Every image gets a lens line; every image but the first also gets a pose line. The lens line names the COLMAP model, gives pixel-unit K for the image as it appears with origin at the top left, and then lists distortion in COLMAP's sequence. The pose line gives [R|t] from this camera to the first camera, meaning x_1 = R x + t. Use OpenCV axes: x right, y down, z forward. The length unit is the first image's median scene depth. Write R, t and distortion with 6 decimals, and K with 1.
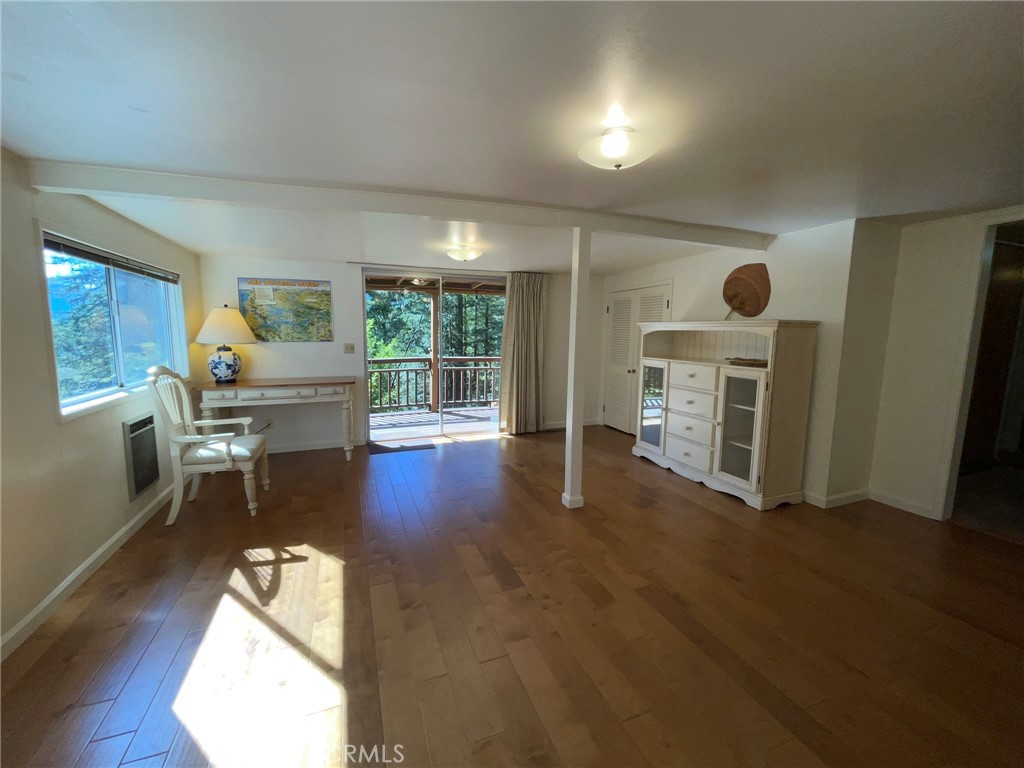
lens RADIAL K [[418.4, 0, 511.2], [0, 418.4, 382.2], [0, 0, 1]] dist [0.001357, 0.000039]
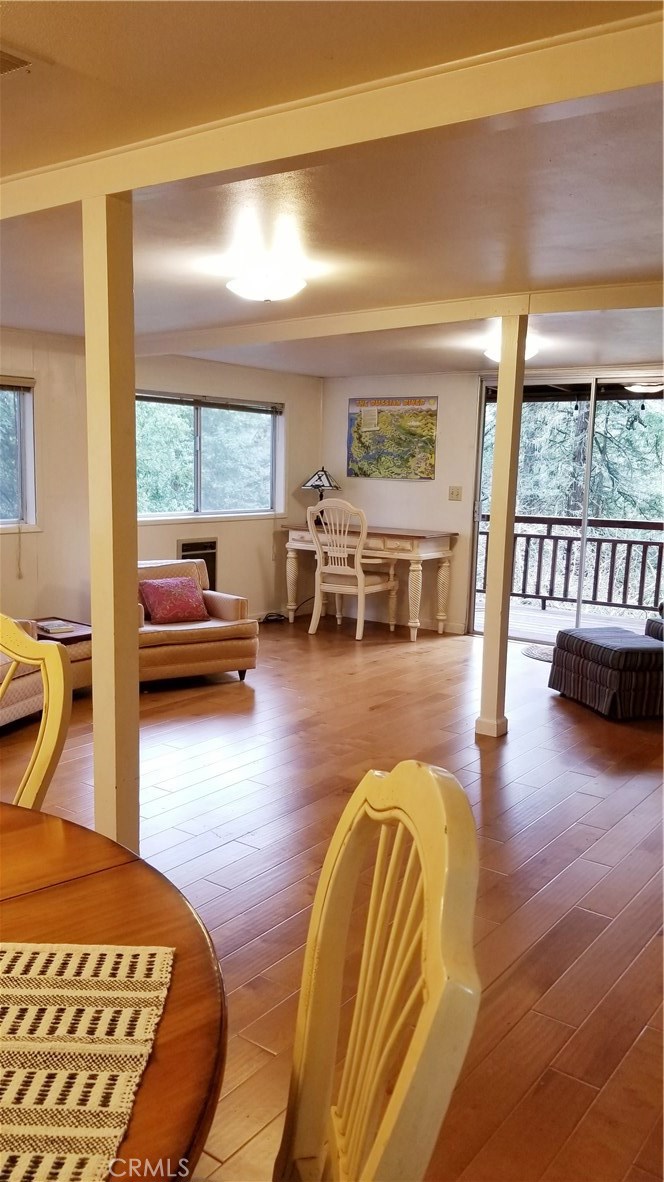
lens RADIAL K [[929.3, 0, 328.2], [0, 929.3, 584.3], [0, 0, 1]] dist [0.075656, -0.103093]
pose [[0.547138, 0.121929, -0.828114, 0.839931], [-0.130237, 0.989686, 0.059671, 0.008455], [0.826849, 0.075202, 0.557374, -0.031140]]
